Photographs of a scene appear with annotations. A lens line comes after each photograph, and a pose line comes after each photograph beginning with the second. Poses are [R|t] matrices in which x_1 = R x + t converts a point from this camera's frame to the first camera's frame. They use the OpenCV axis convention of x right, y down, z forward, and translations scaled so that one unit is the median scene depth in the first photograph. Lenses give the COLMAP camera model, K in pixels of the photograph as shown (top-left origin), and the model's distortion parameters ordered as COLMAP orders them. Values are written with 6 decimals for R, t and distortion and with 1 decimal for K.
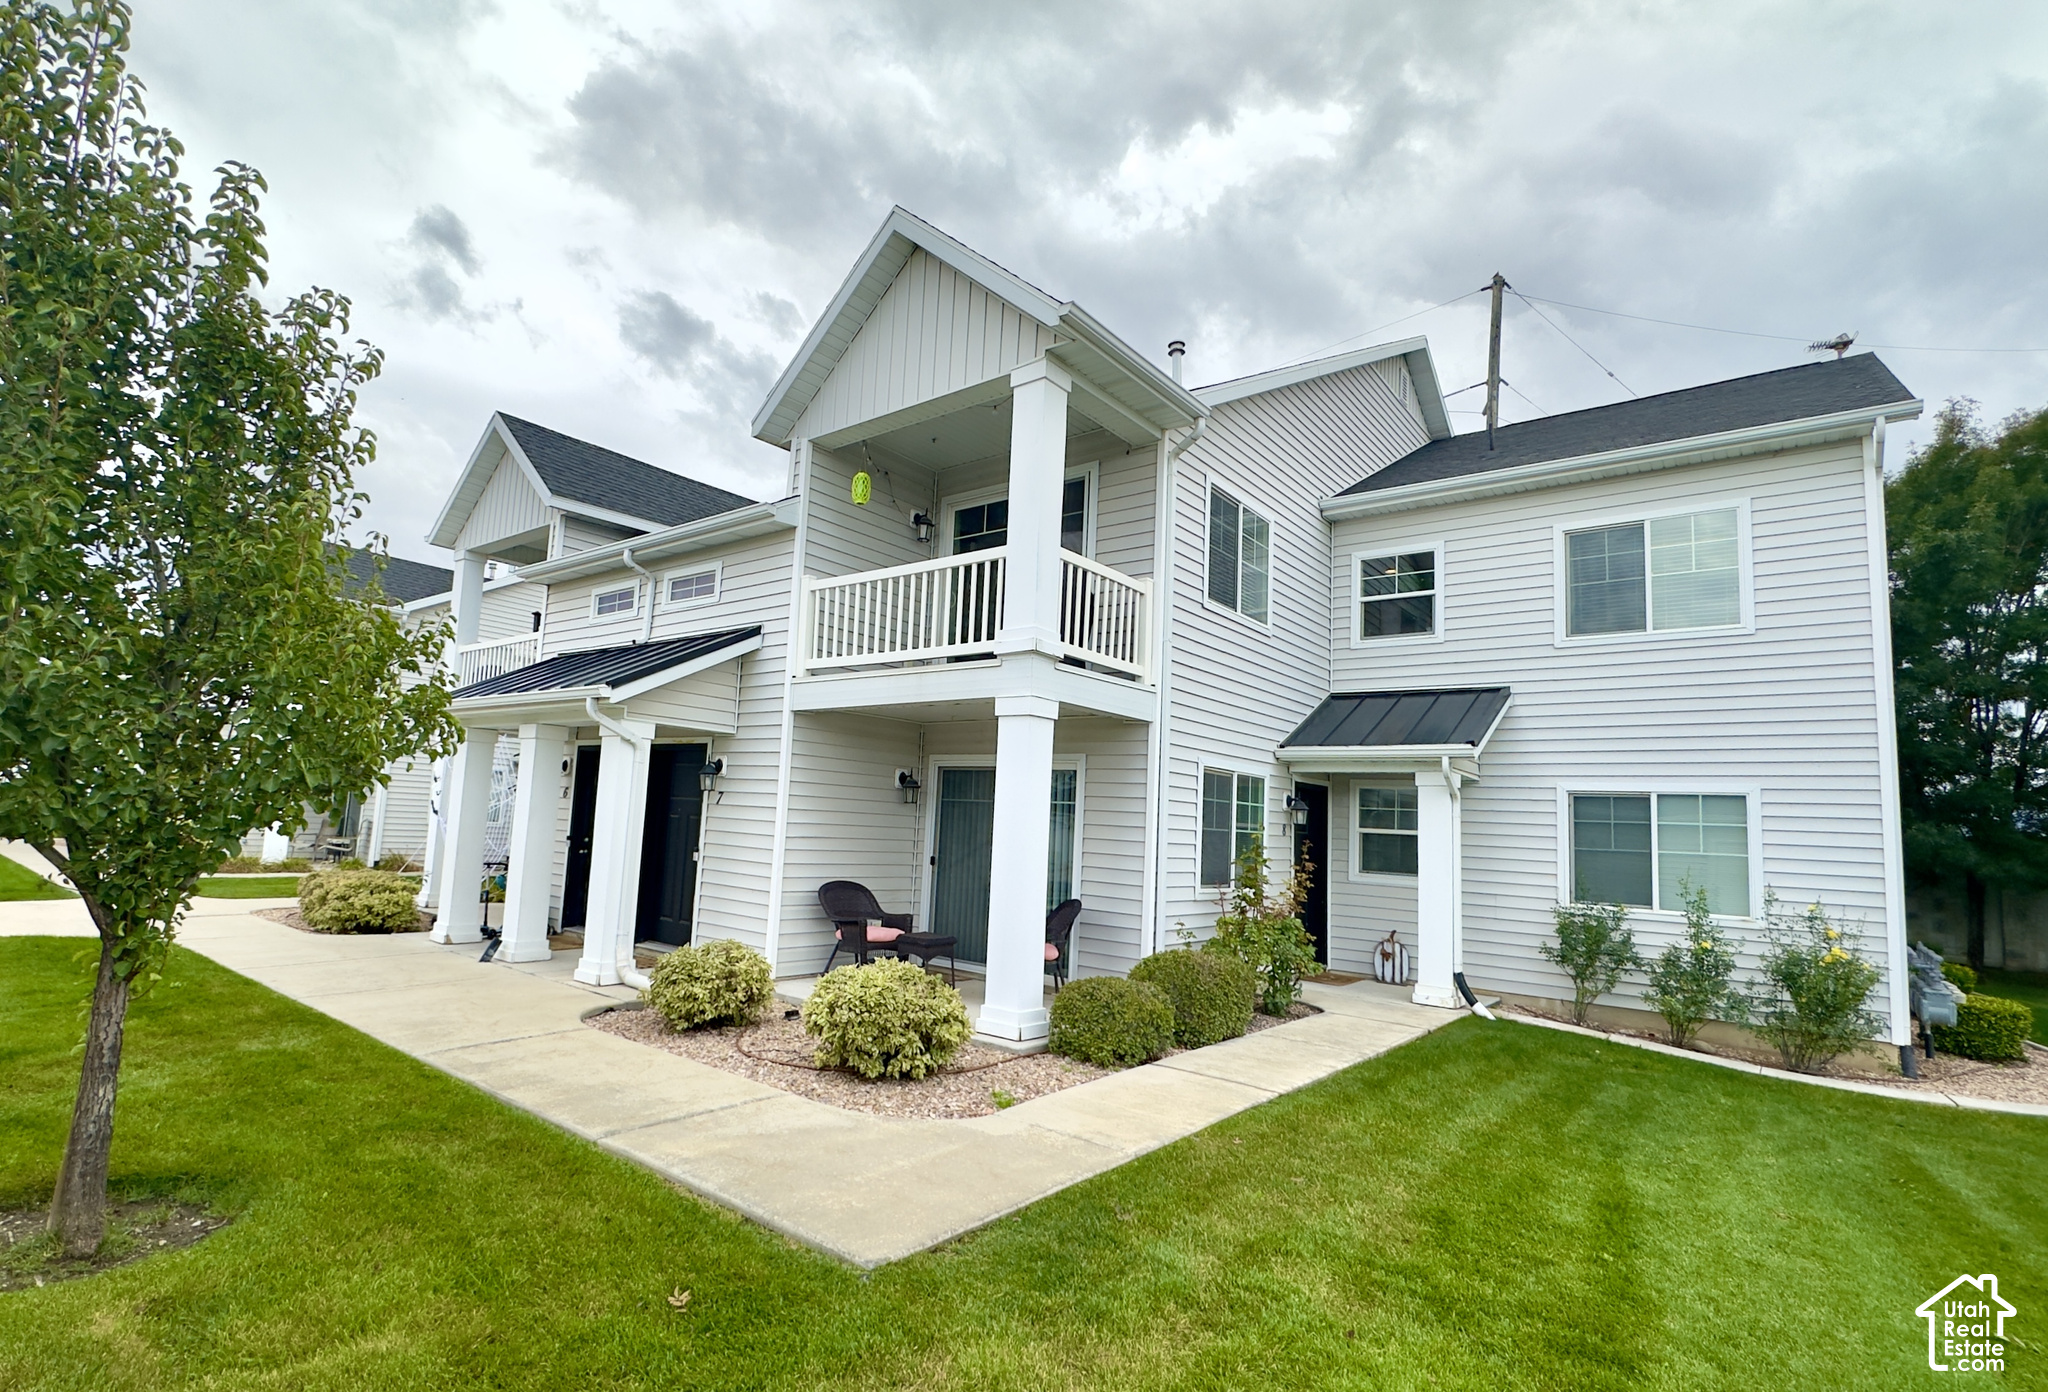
lens RADIAL K [[973.4, 0, 943.4], [0, 973.4, 721.0], [0, 0, 1]] dist [-0.003268, 0.000063]
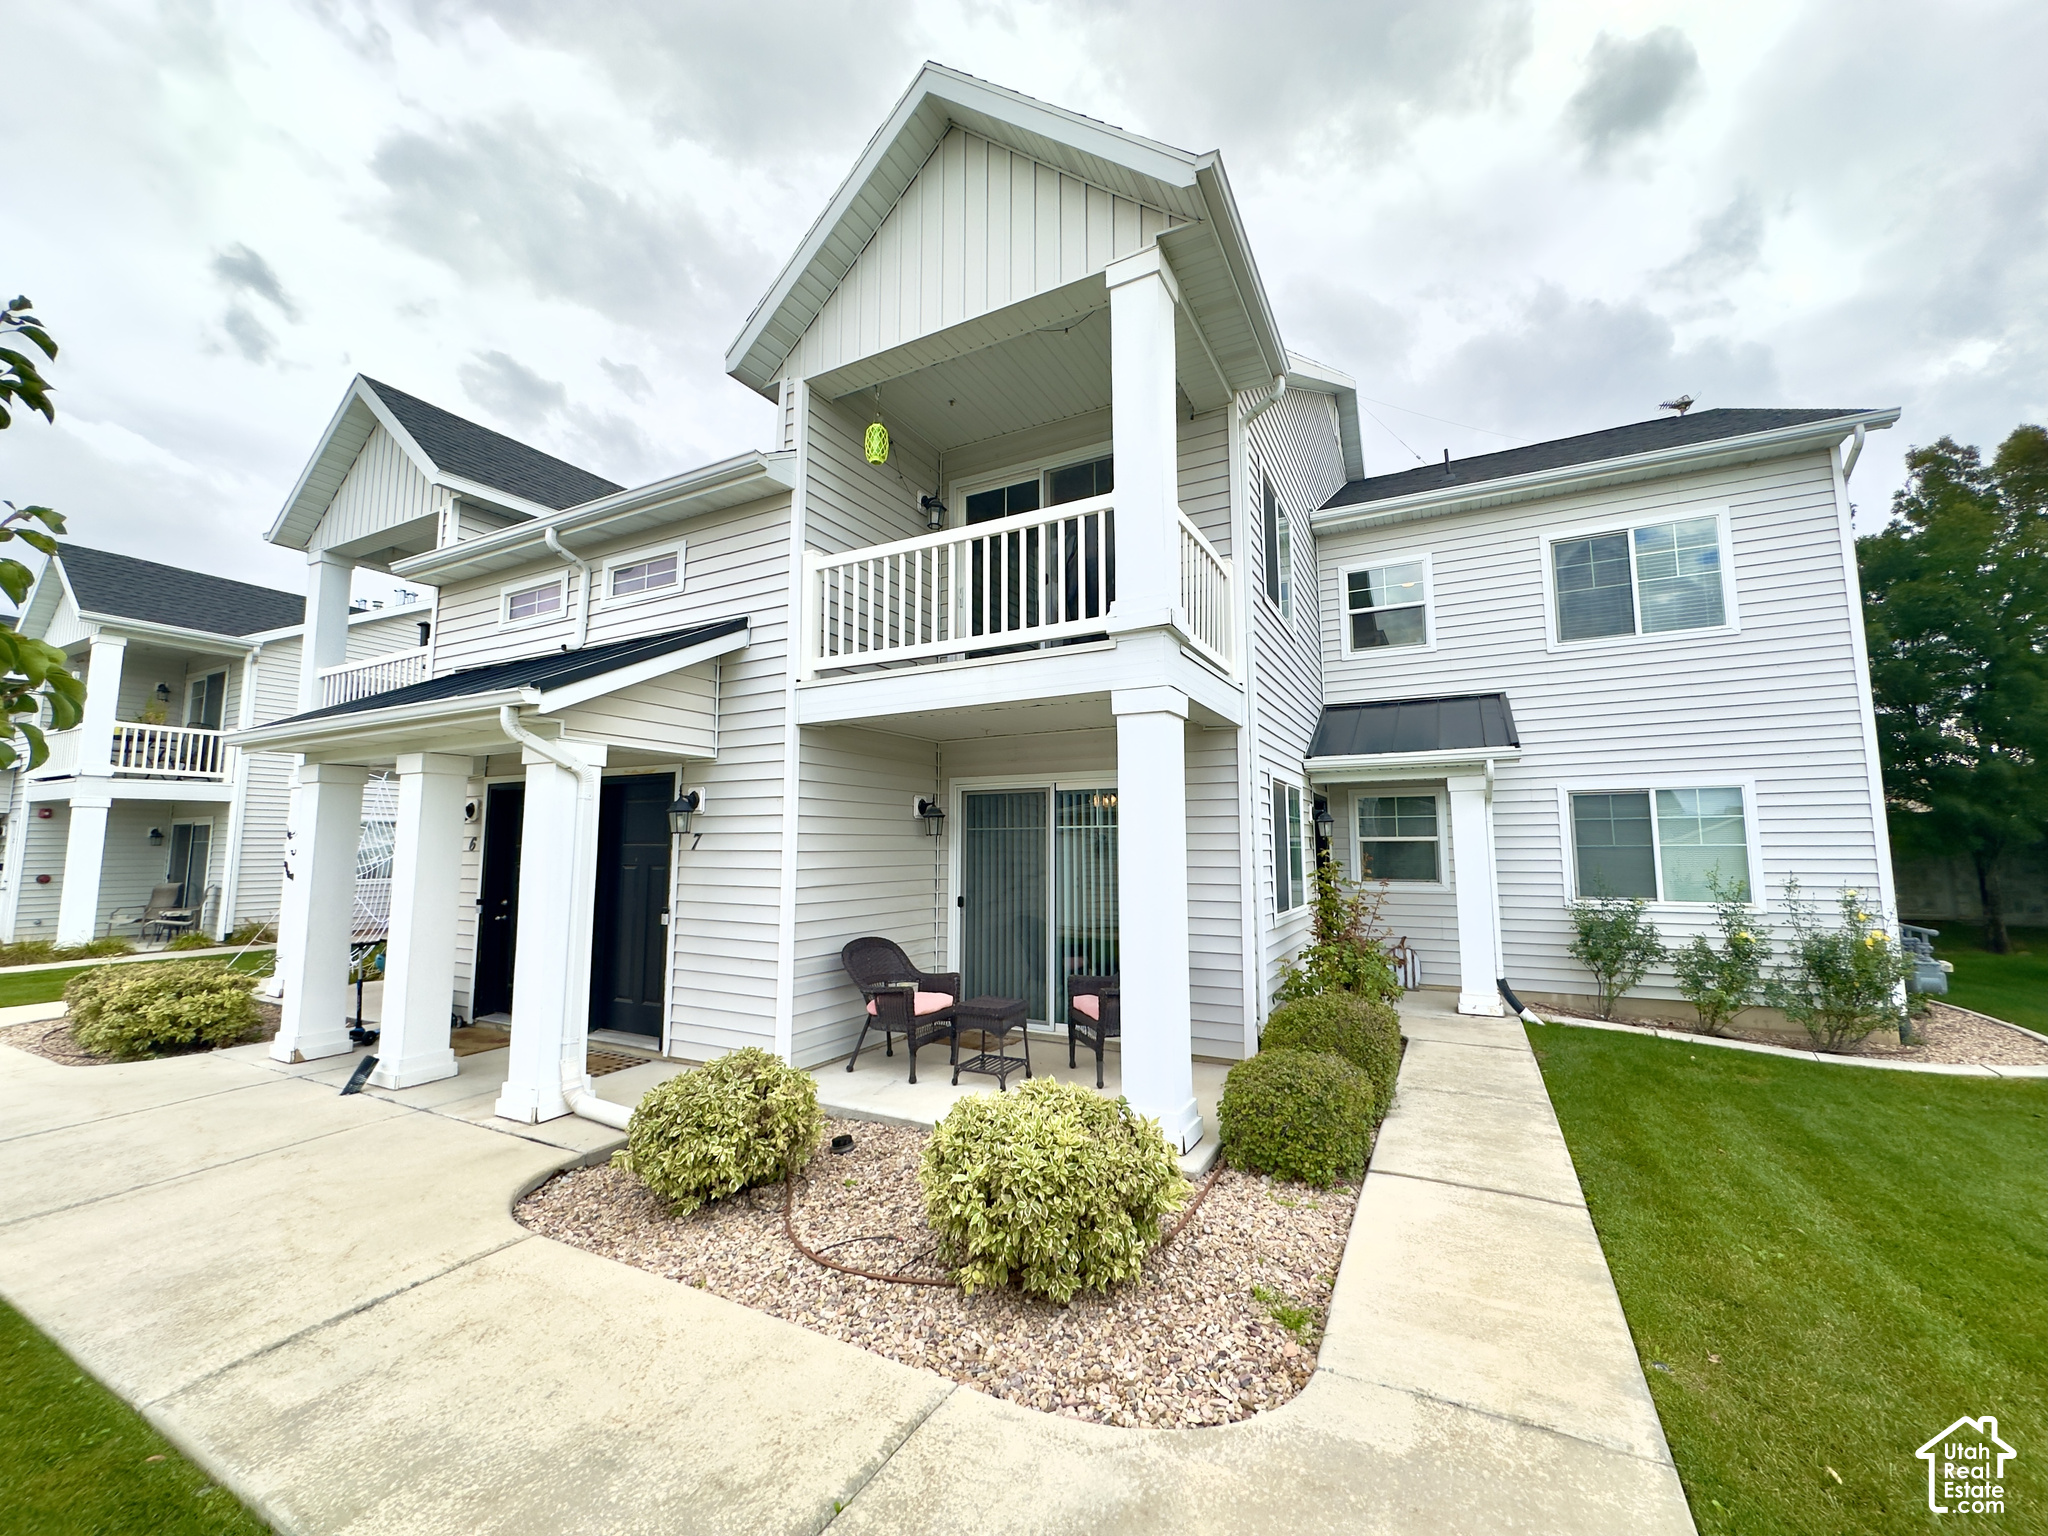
lens RADIAL K [[813.2, 0, 1029.1], [0, 813.2, 763.8], [0, 0, 1]] dist [-0.001702, -0.000090]
pose [[0.973249, -0.031753, 0.227547, -0.120163], [0.030196, 0.999491, 0.010320, 0.018673], [-0.227759, -0.003173, 0.973712, 0.316059]]
